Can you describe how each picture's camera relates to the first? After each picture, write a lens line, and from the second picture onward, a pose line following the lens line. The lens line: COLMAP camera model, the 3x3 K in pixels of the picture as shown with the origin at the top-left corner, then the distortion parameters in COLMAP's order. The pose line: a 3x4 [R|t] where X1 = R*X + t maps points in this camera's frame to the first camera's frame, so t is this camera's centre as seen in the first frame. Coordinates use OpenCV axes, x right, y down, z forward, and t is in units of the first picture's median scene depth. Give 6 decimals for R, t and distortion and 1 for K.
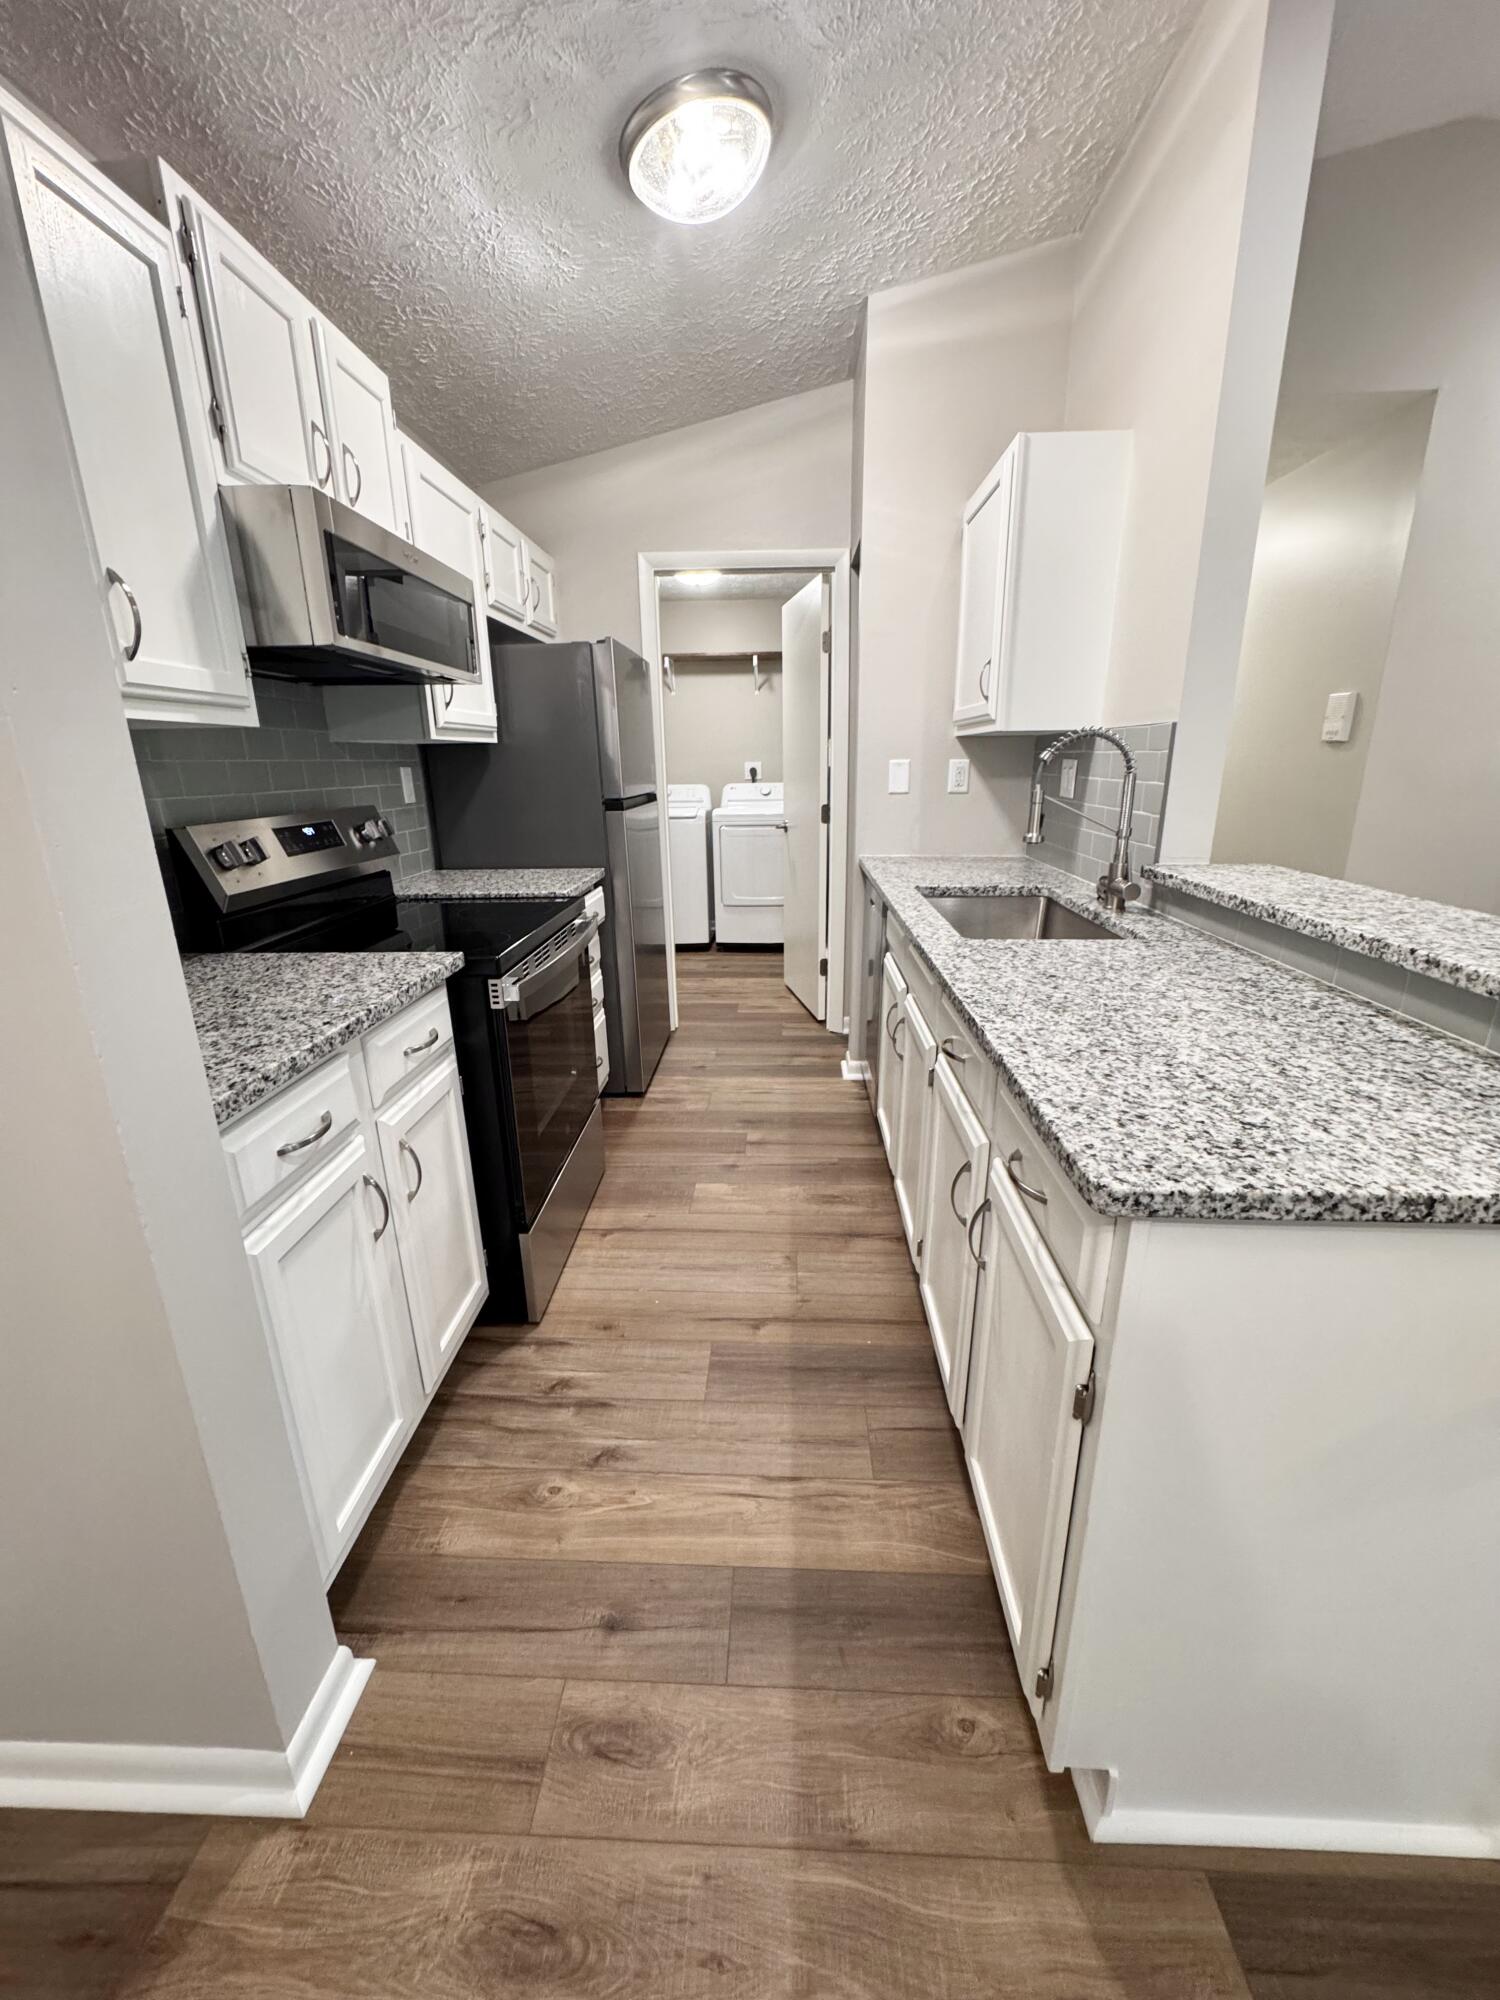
lens RADIAL K [[797.3, 0, 750.4], [0, 797.3, 997.0], [0, 0, 1]] dist [-0.000853, -0.000071]
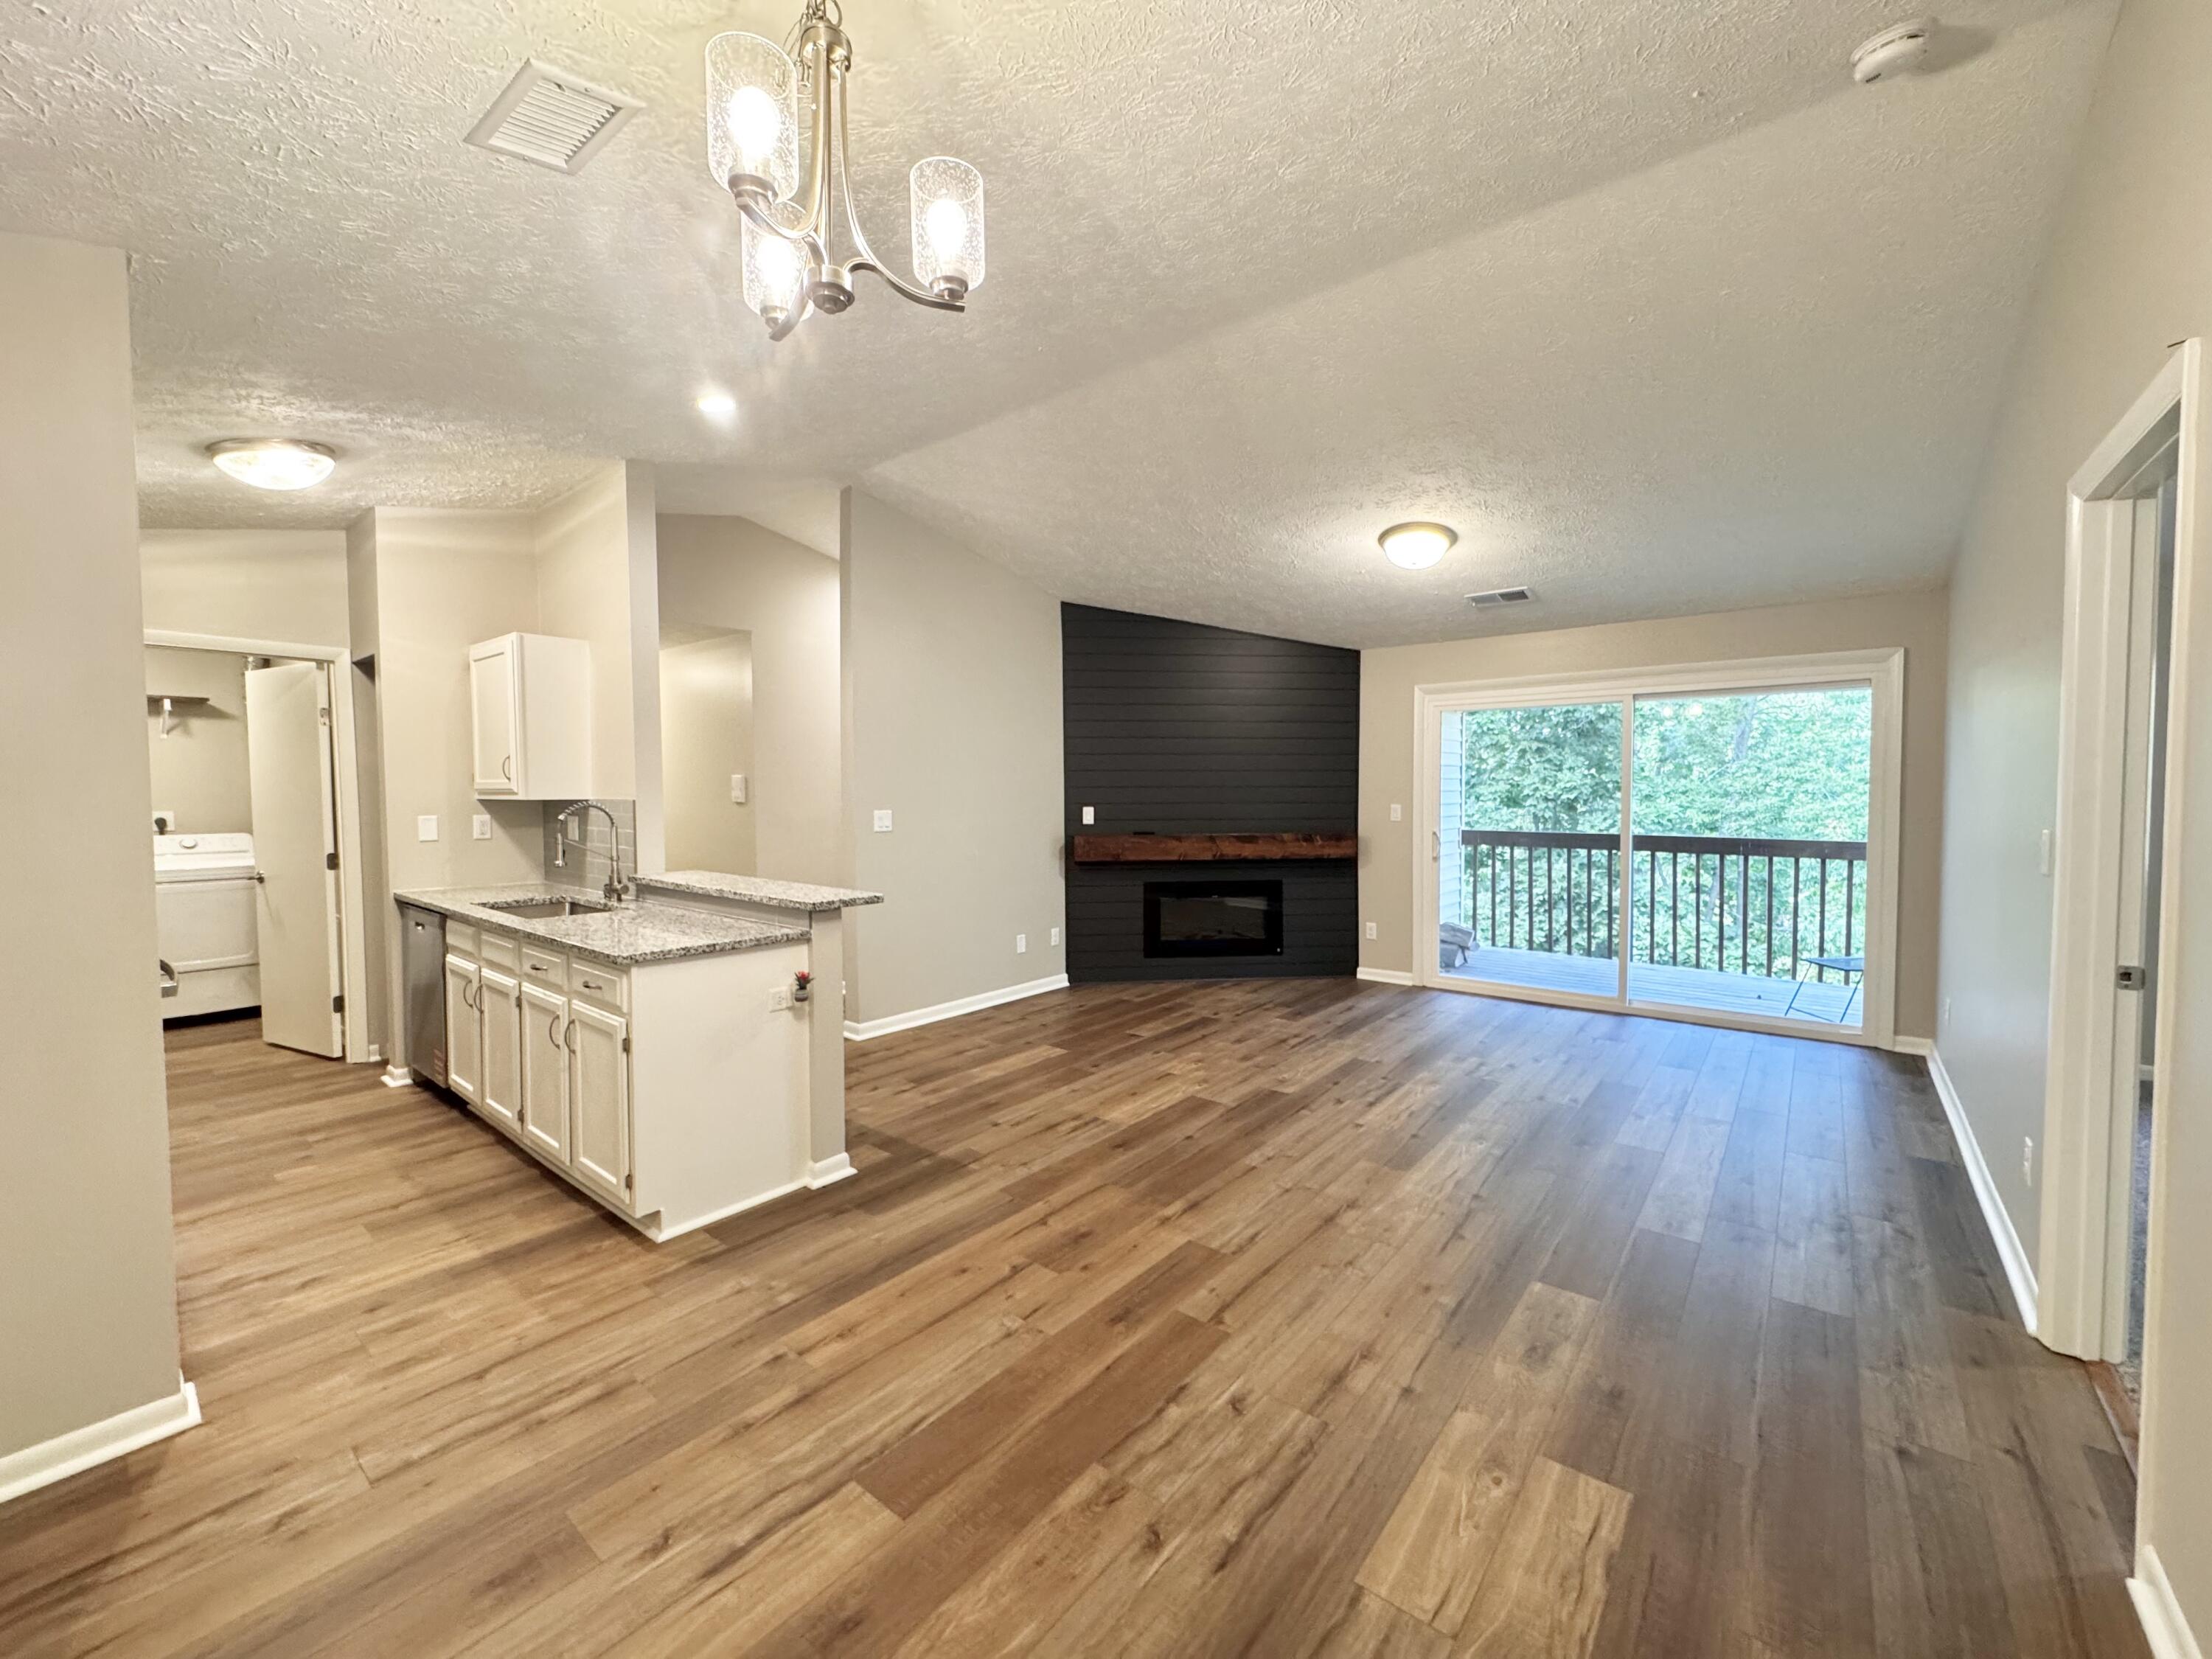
lens RADIAL K [[881.8, 0, 1104.9], [0, 881.8, 825.2], [0, 0, 1]] dist [-0.000853, -0.000071]
pose [[0.595065, -0.020448, 0.803417, -0.479787], [0.223575, 0.964427, -0.141049, 0.255620], [-0.771953, 0.263558, 0.578469, -1.046600]]
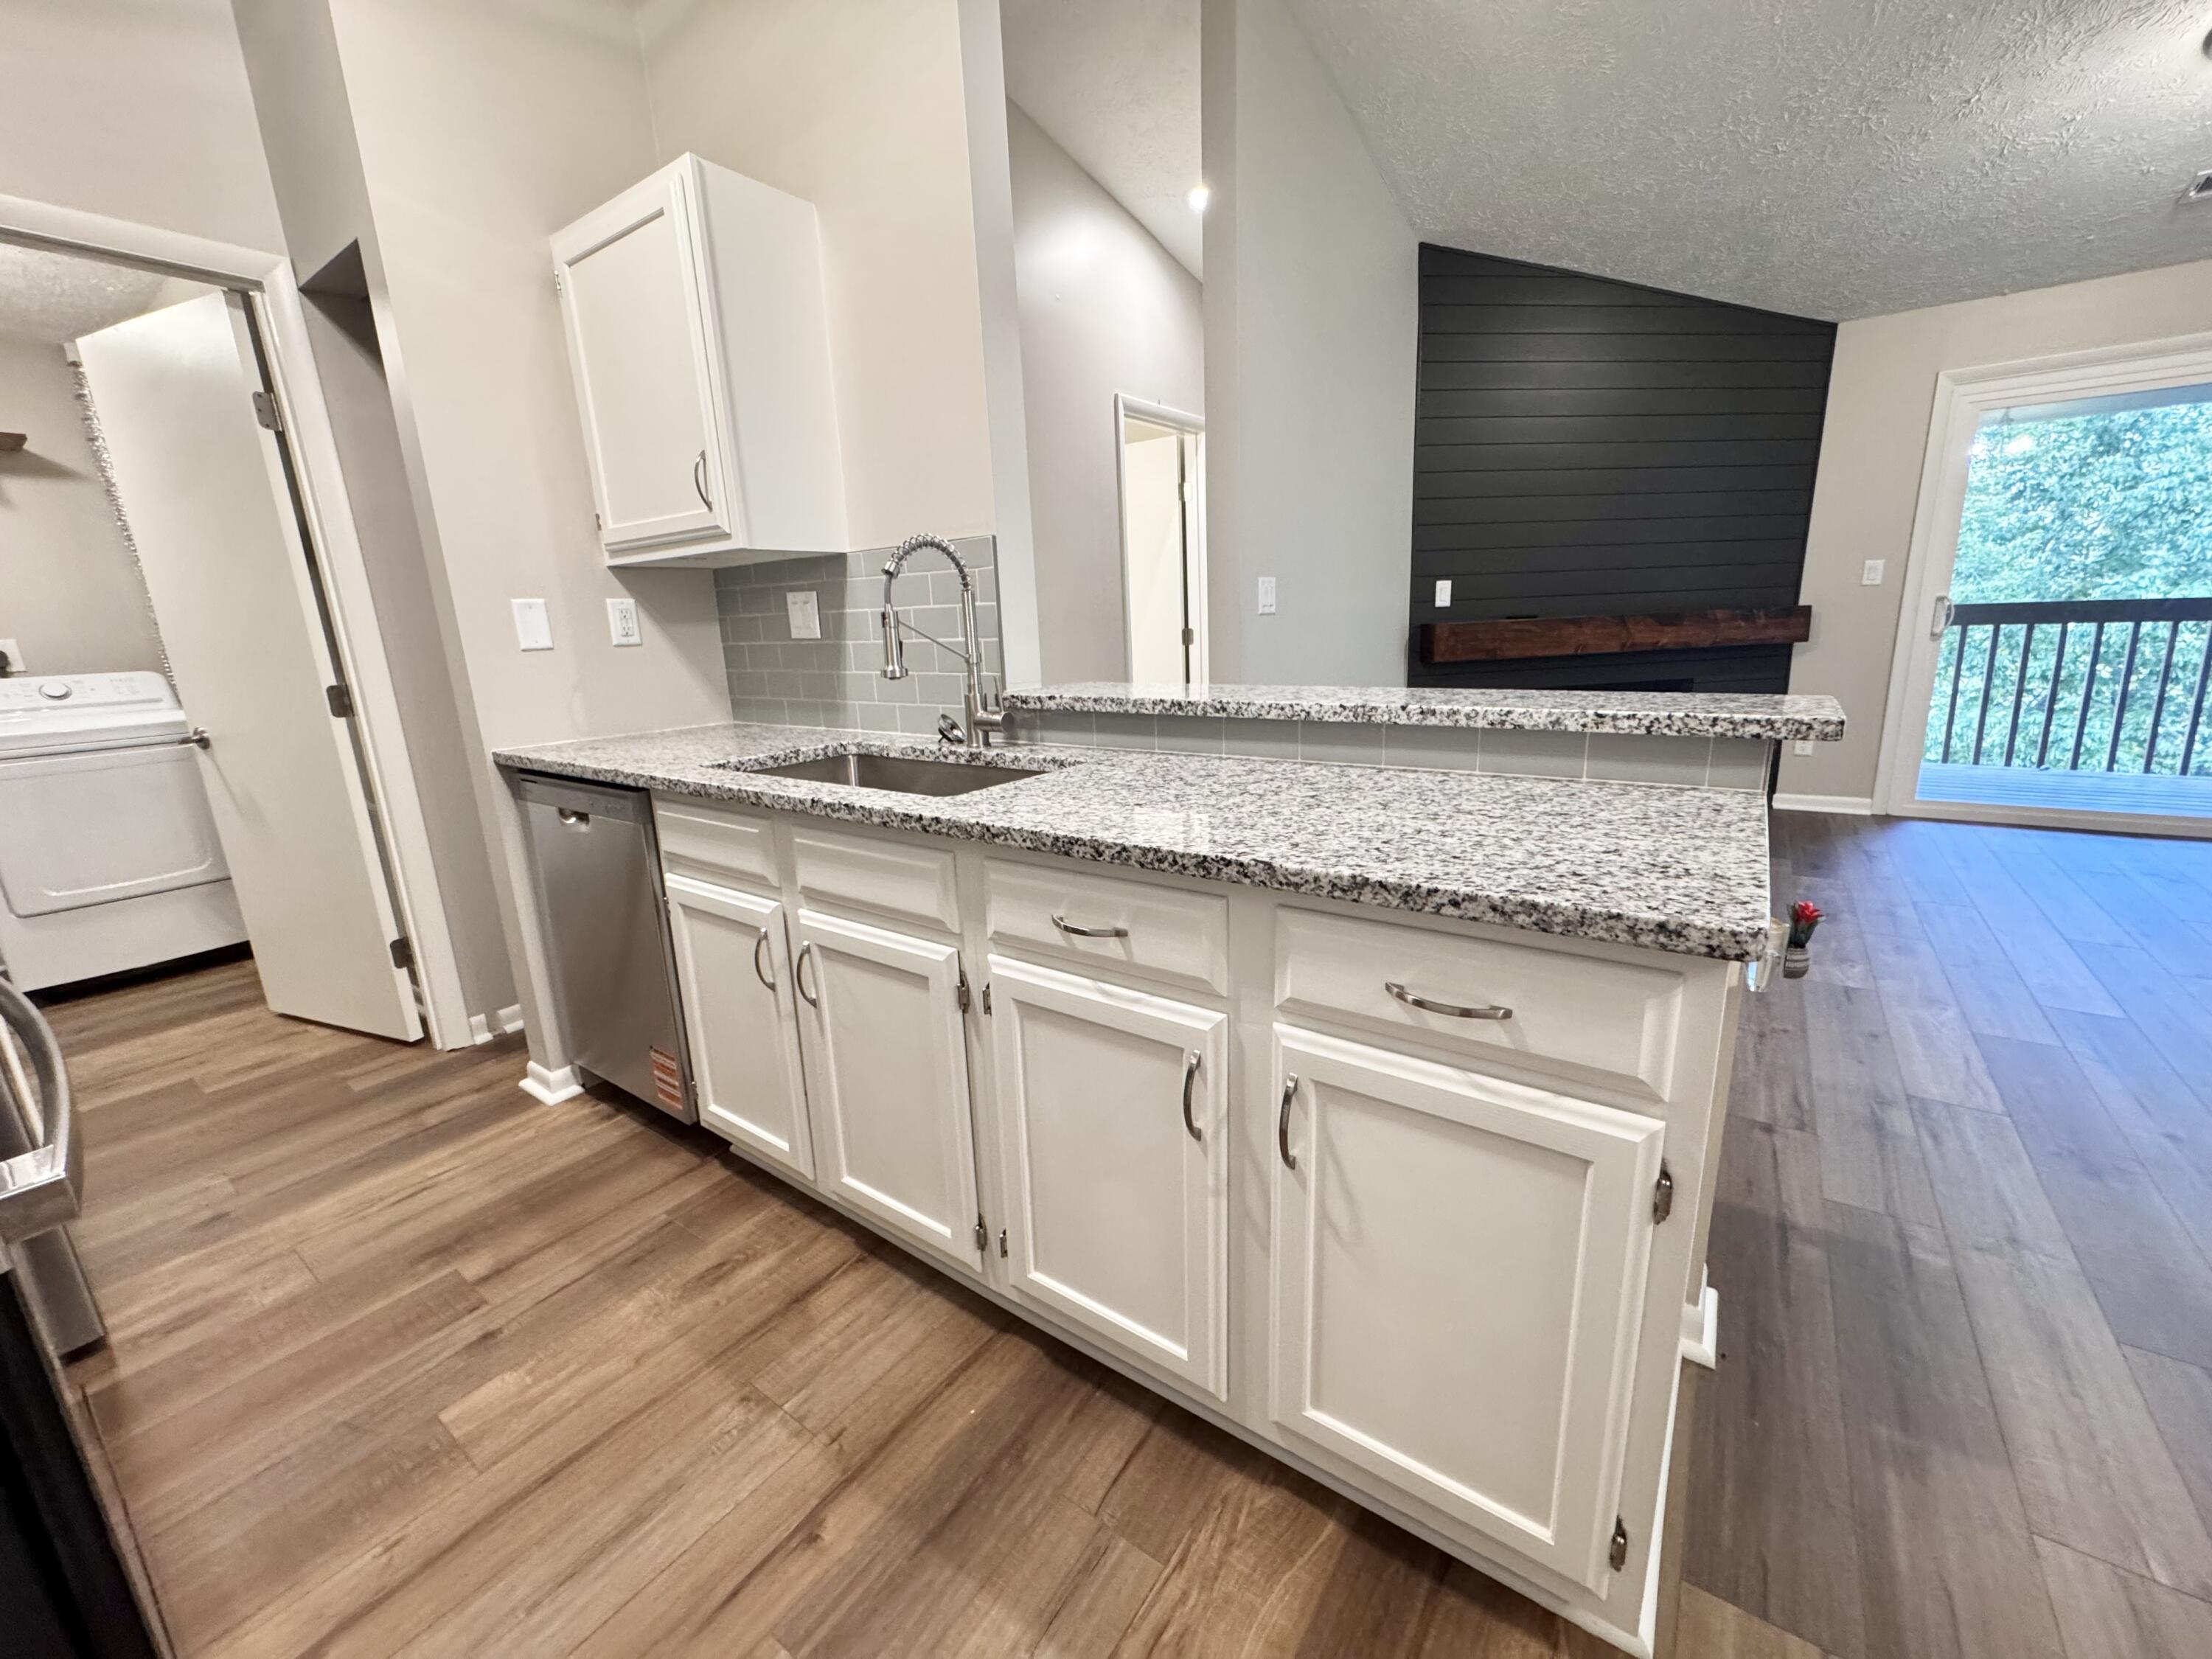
lens RADIAL K [[881.8, 0, 1106.4], [0, 881.8, 825.5], [0, 0, 1]] dist [-0.000853, -0.000071]
pose [[0.547280, -0.202413, 0.812104, -0.276990], [0.271053, 0.960885, 0.056832, -0.048378], [-0.791843, 0.189020, 0.580738, 0.371281]]
